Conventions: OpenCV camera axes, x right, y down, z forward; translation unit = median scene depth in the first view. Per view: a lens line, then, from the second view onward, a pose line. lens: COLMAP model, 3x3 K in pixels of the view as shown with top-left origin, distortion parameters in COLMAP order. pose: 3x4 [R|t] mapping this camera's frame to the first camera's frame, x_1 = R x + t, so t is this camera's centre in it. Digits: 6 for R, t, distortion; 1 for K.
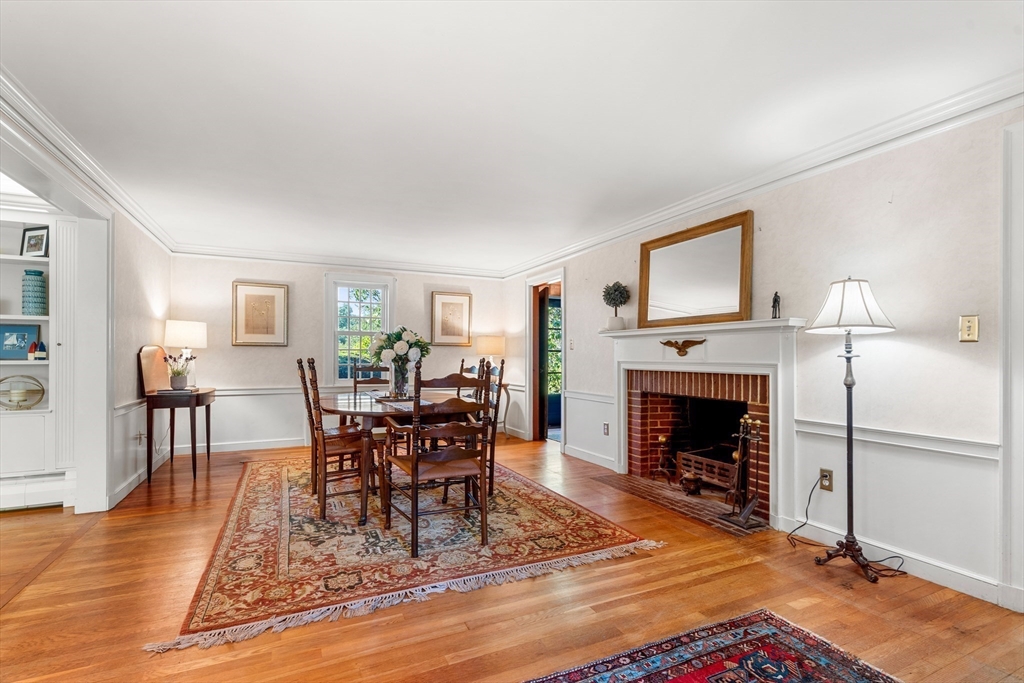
lens RADIAL K [[478.0, 0, 511.0], [0, 478.0, 354.6], [0, 0, 1]] dist [0.000371, 0.000180]
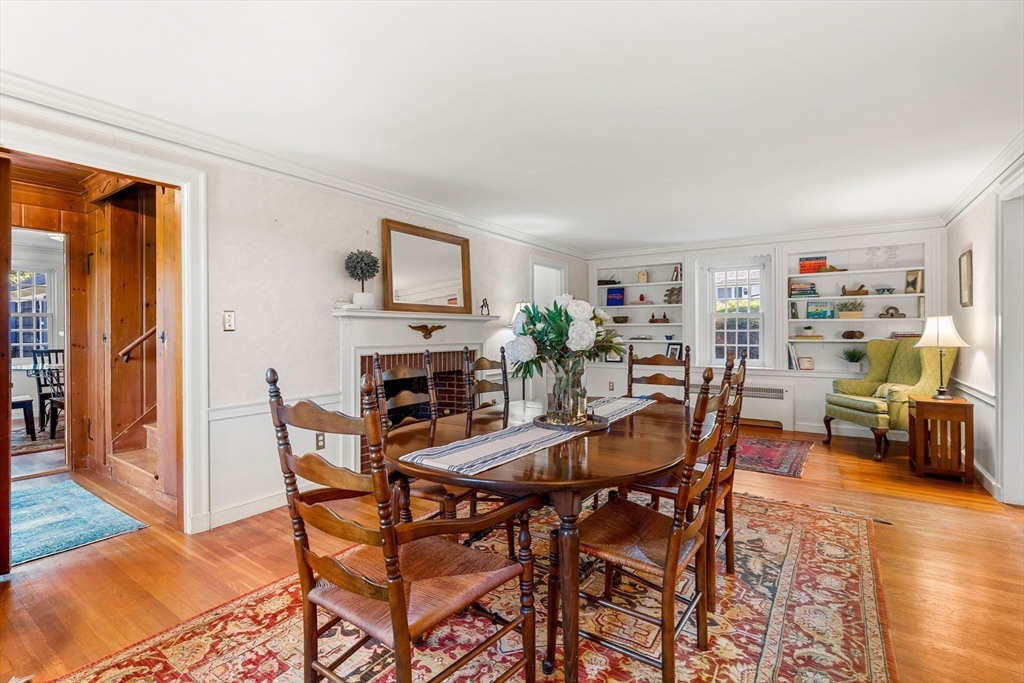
lens RADIAL K [[473.9, 0, 510.9], [0, 473.9, 332.9], [0, 0, 1]] dist [-0.001599, 0.000145]
pose [[-0.504817, -0.005077, 0.863211, -0.818484], [-0.003013, 0.999987, 0.004120, -0.018910], [-0.863221, -0.000521, -0.504826, 1.600686]]
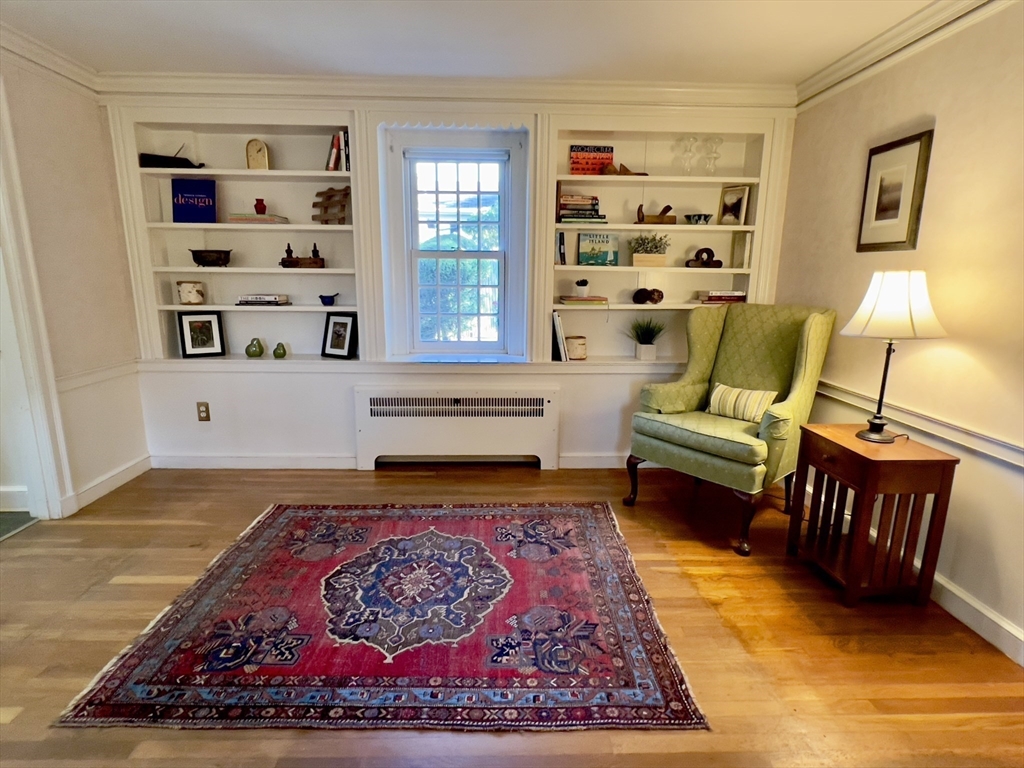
lens RADIAL K [[536.0, 0, 501.8], [0, 536.0, 389.5], [0, 0, 1]] dist [0.000337, 0.000001]
pose [[-0.915926, -0.096369, 0.389605, -0.162715], [-0.014255, 0.977943, 0.208383, -0.045536], [-0.401093, 0.185309, -0.897098, 0.847059]]
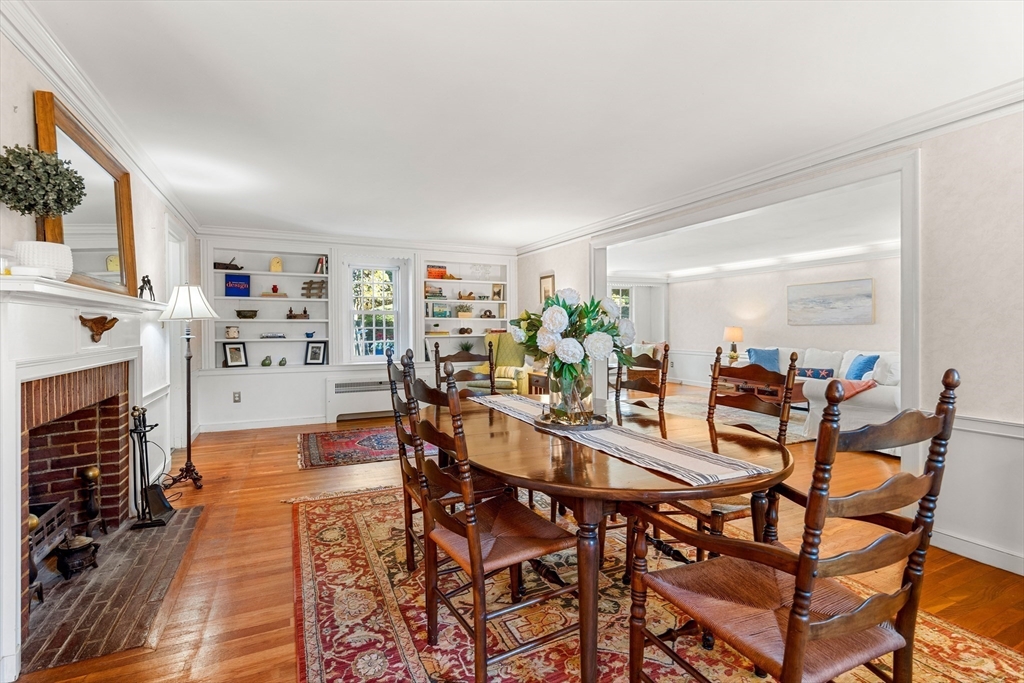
lens RADIAL K [[473.9, 0, 510.9], [0, 473.9, 332.9], [0, 0, 1]] dist [-0.001599, 0.000145]
pose [[-1.000000, -0.000810, -0.000511, -0.194355], [-0.000814, 0.999974, 0.007151, -0.015412], [0.000505, 0.007151, -0.999974, 1.834832]]
